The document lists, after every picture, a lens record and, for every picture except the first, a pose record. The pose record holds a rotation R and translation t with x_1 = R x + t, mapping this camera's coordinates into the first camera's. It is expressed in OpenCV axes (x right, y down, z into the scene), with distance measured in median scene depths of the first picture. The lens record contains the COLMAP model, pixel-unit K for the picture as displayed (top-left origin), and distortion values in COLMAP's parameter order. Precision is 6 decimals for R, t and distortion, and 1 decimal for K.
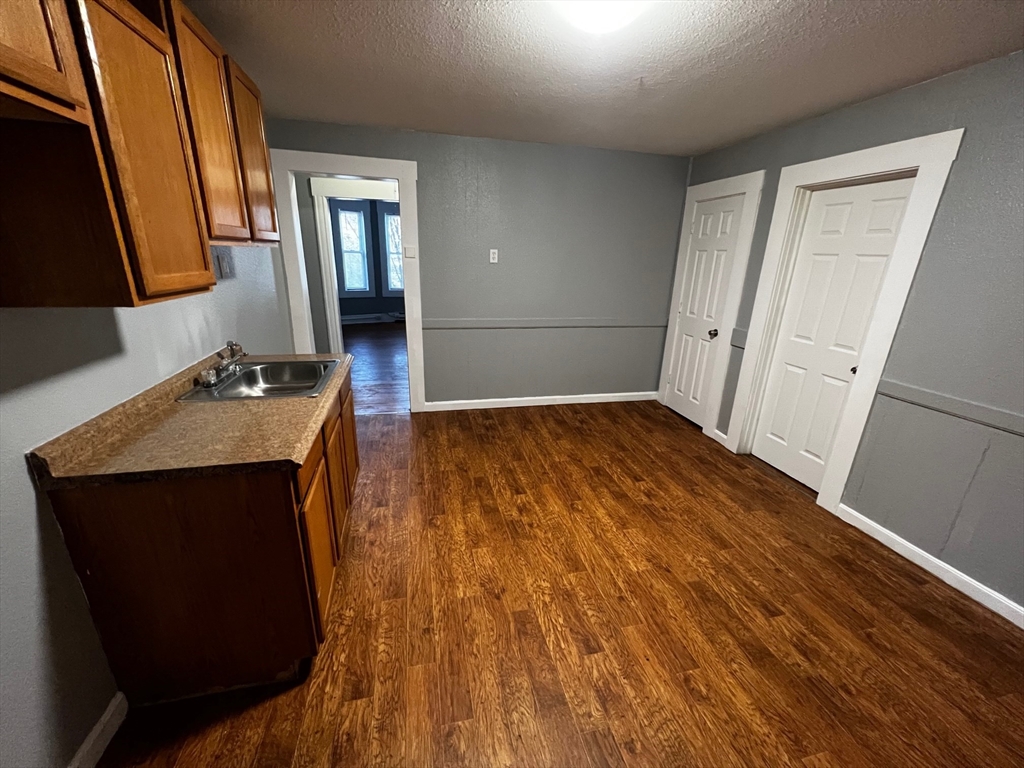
lens RADIAL K [[408.8, 0, 517.1], [0, 408.8, 386.8], [0, 0, 1]] dist [0.001056, -0.001169]
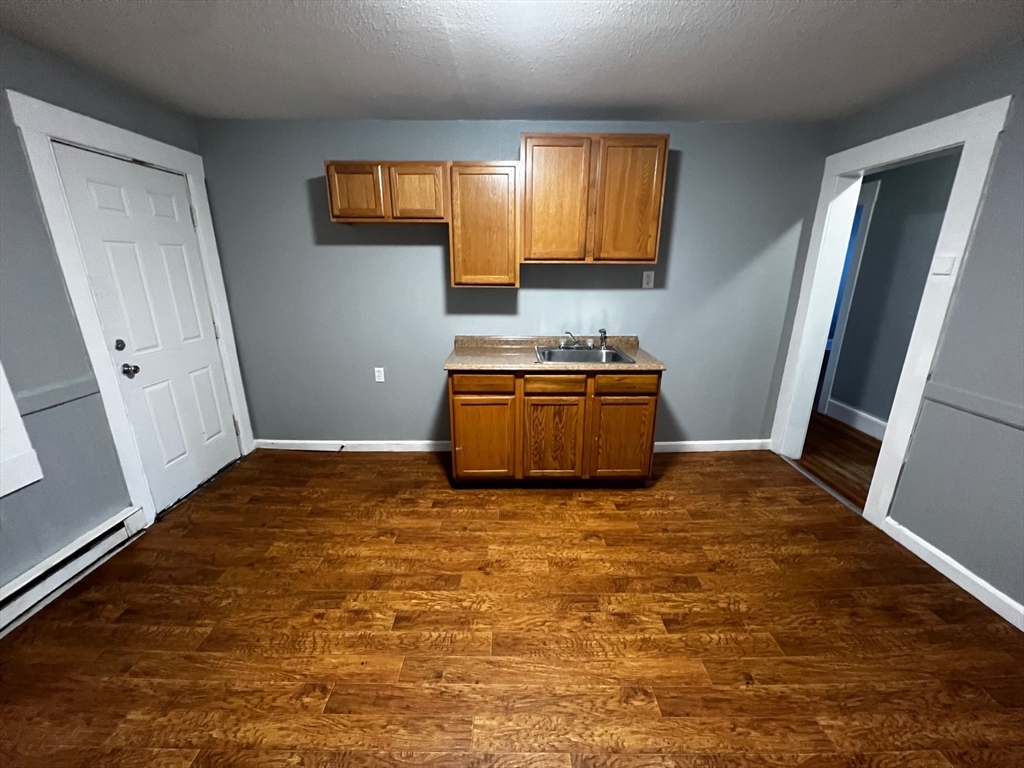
lens RADIAL K [[408.8, 0, 509.6], [0, 408.8, 389.1], [0, 0, 1]] dist [0.001056, -0.001169]
pose [[-0.243098, 0.250253, -0.937164, 0.800084], [-0.309552, 0.895615, 0.319455, -0.282578], [0.919283, 0.367760, -0.140256, 0.984957]]
